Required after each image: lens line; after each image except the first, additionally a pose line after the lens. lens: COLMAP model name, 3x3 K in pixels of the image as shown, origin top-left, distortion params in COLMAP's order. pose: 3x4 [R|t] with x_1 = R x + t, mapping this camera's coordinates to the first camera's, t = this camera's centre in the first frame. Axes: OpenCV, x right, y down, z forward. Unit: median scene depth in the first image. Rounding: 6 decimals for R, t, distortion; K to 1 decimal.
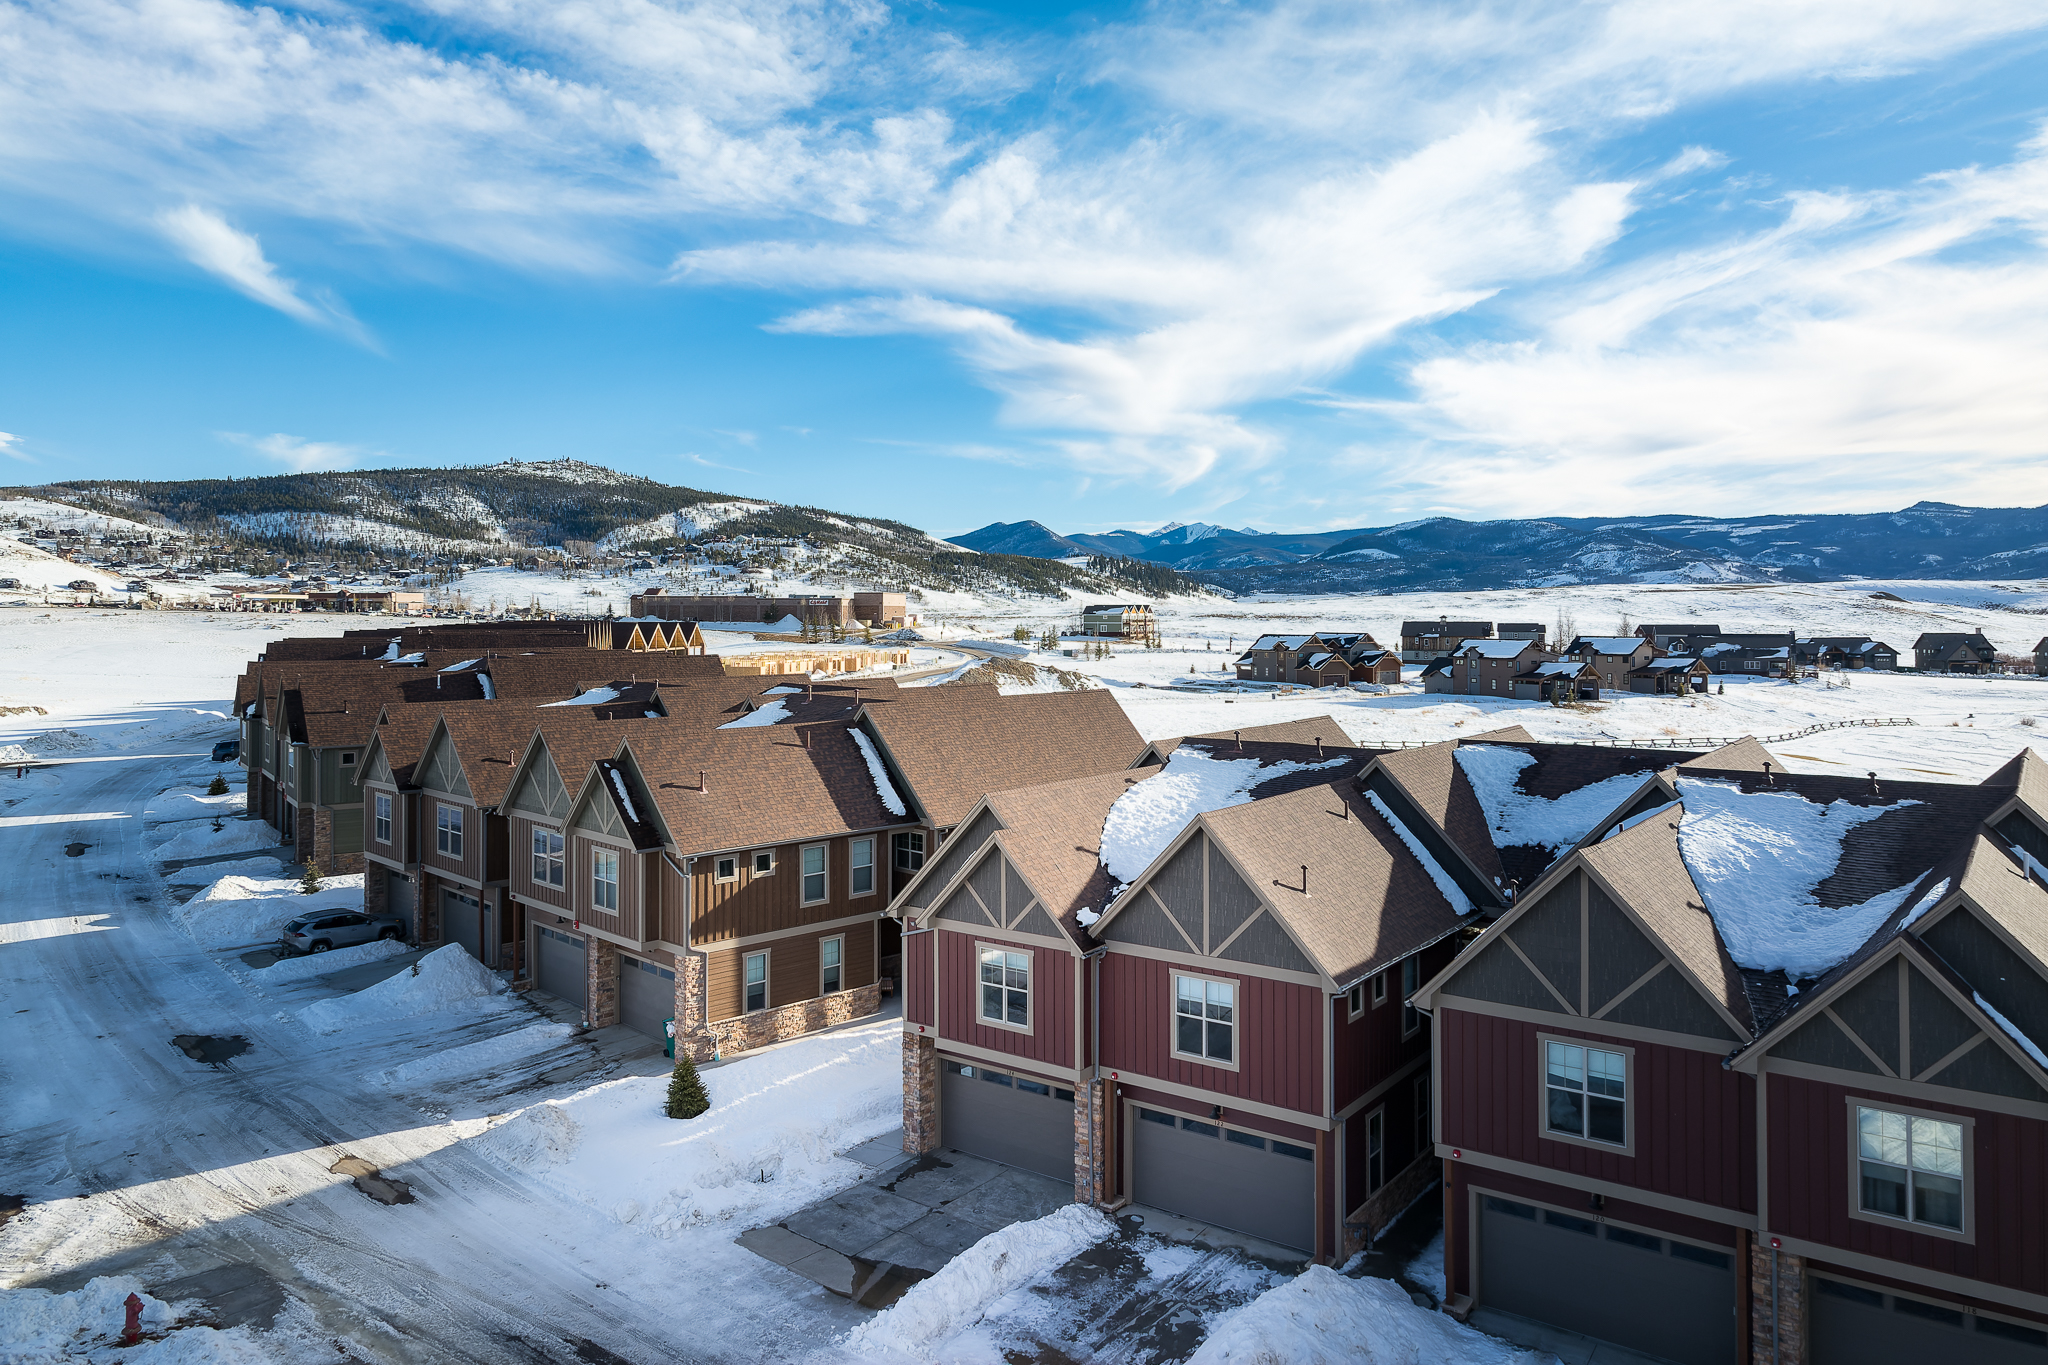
lens RADIAL K [[1366.2, 0, 1021.6], [0, 1366.2, 555.4], [0, 0, 1]] dist [0.003616, -0.020537]
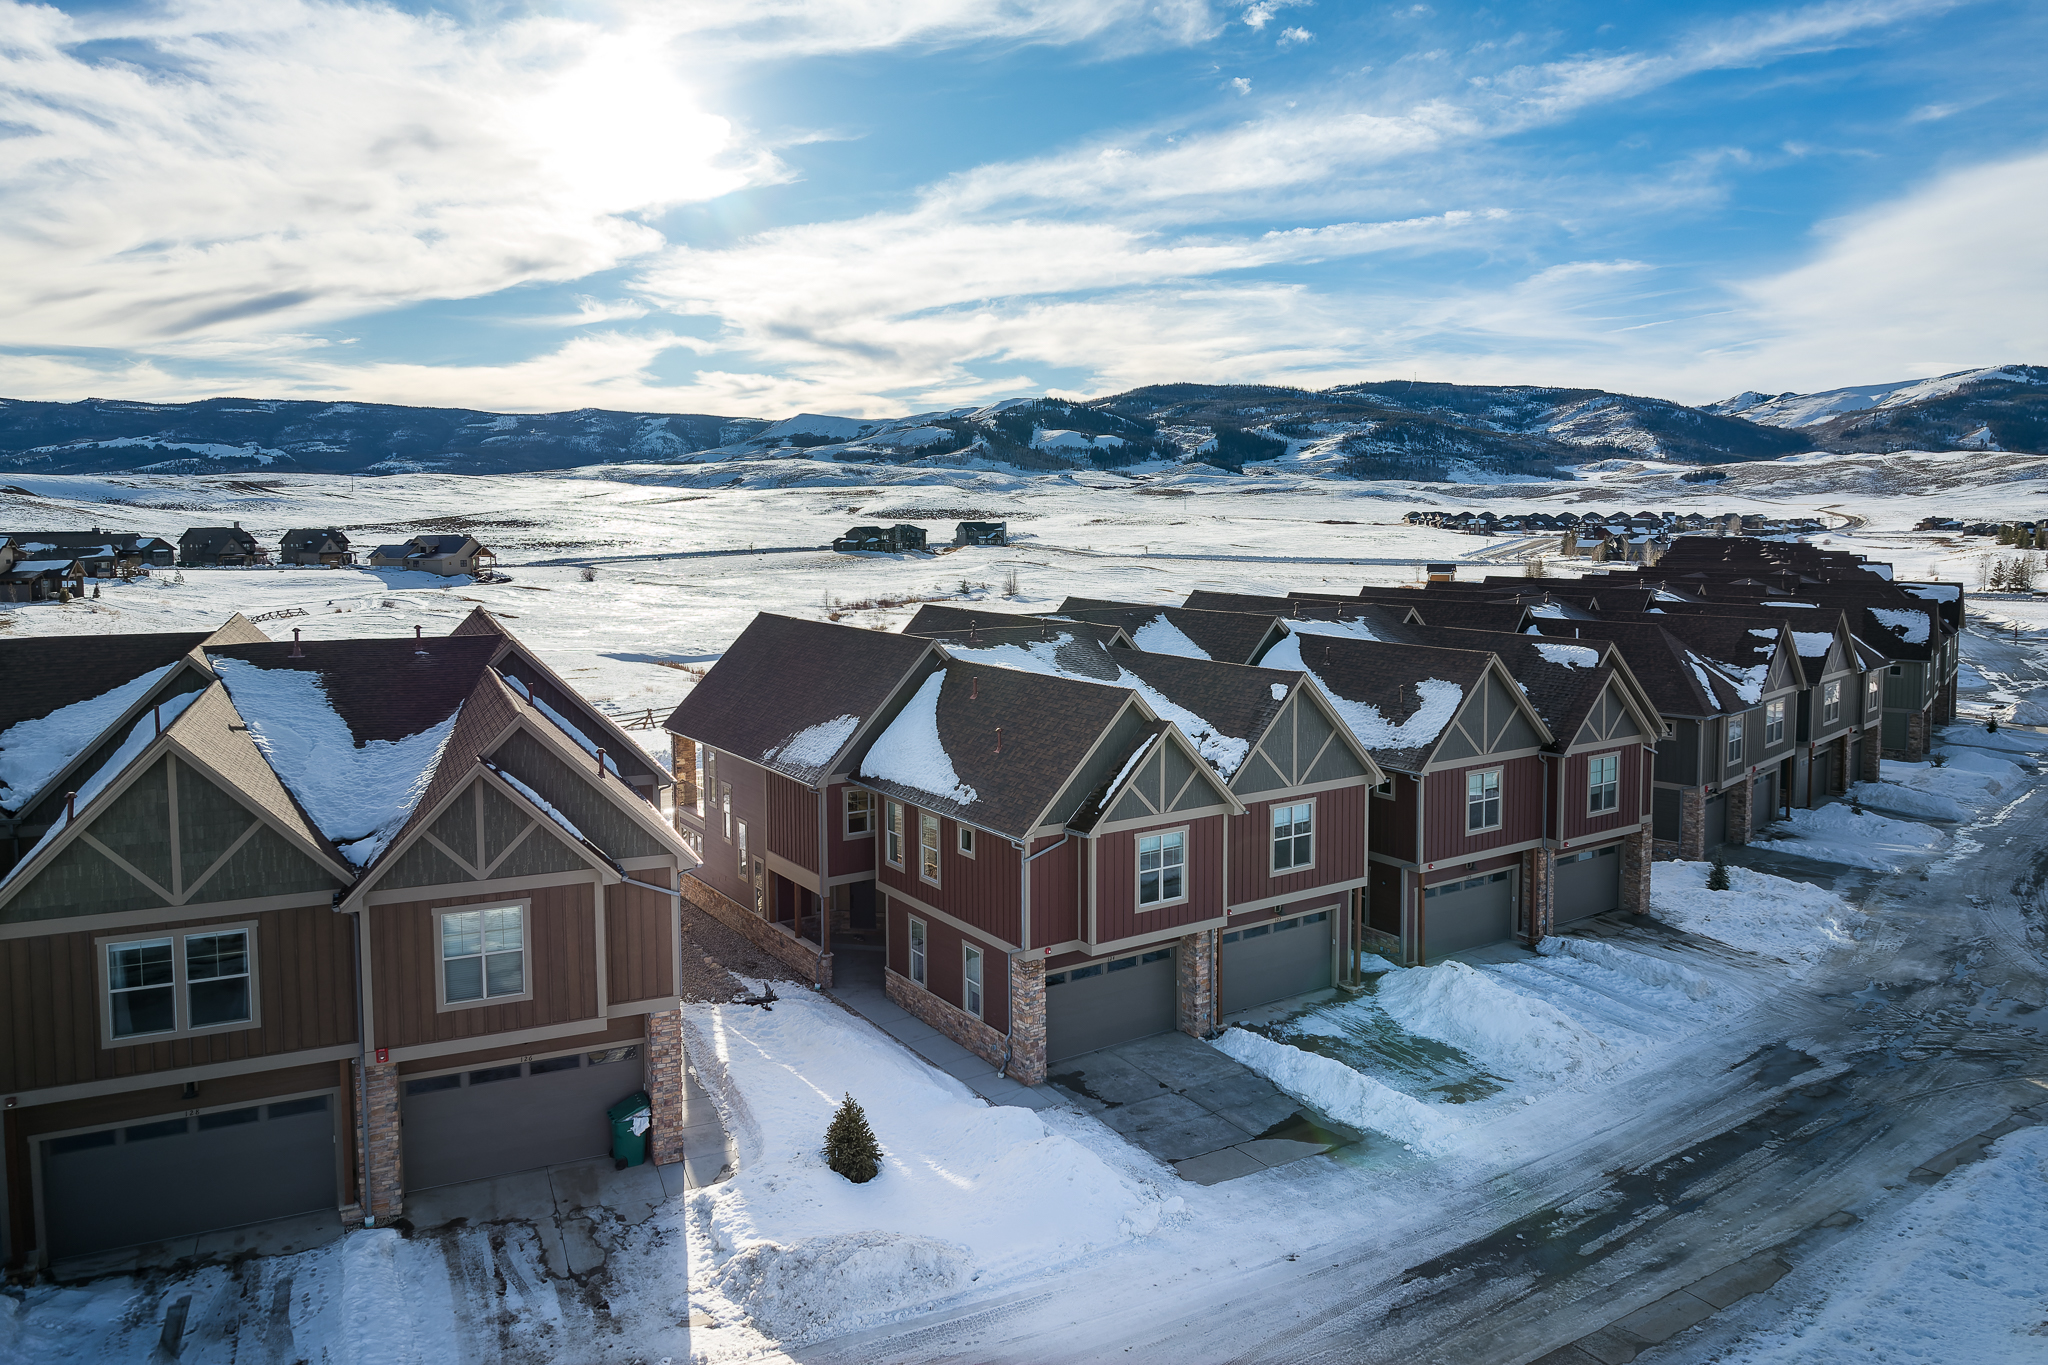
lens RADIAL K [[1431.4, 0, 948.2], [0, 1431.4, 602.4], [0, 0, 1]] dist [-0.004834, 0.000772]
pose [[0.357719, -0.065270, 0.931546, -1.151250], [-0.030910, 0.996180, 0.081668, 0.035332], [-0.933318, -0.058008, 0.354335, 0.843305]]
